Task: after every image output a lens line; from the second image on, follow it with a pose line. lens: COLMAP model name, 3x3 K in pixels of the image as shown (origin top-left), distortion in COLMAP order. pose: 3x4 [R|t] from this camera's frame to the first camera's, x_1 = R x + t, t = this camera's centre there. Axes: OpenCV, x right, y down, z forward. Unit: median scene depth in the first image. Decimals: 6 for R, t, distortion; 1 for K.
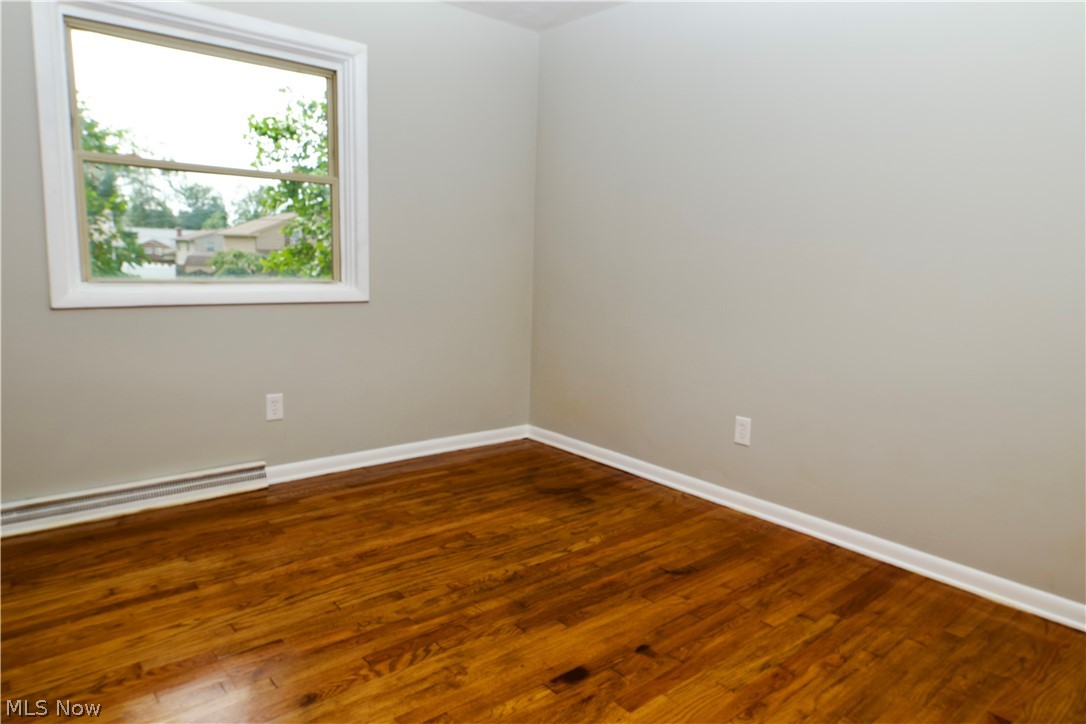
lens RADIAL K [[680.4, 0, 534.3], [0, 680.4, 346.4], [0, 0, 1]] dist [0.004244, 0.002927]
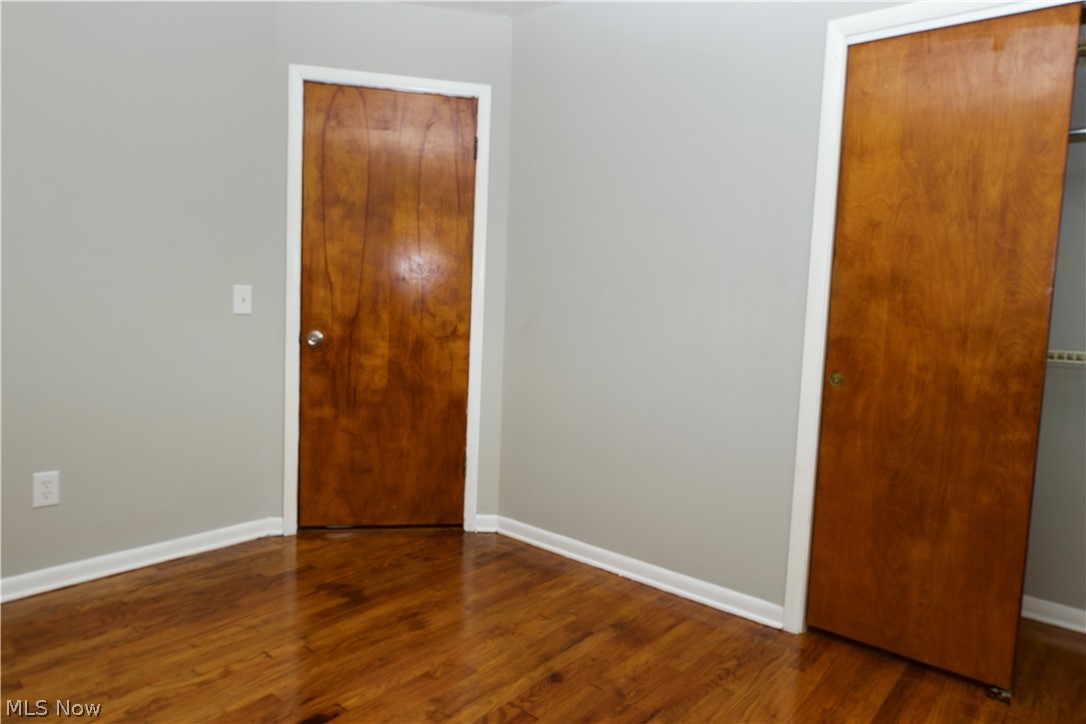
lens RADIAL K [[680.4, 0, 543.0], [0, 680.4, 362.1], [0, 0, 1]] dist [0.004244, 0.002927]
pose [[-0.980036, -0.058709, -0.189956, -0.048496], [-0.100493, 0.970654, 0.218475, -0.264243], [0.171555, 0.233203, -0.957176, 1.922255]]
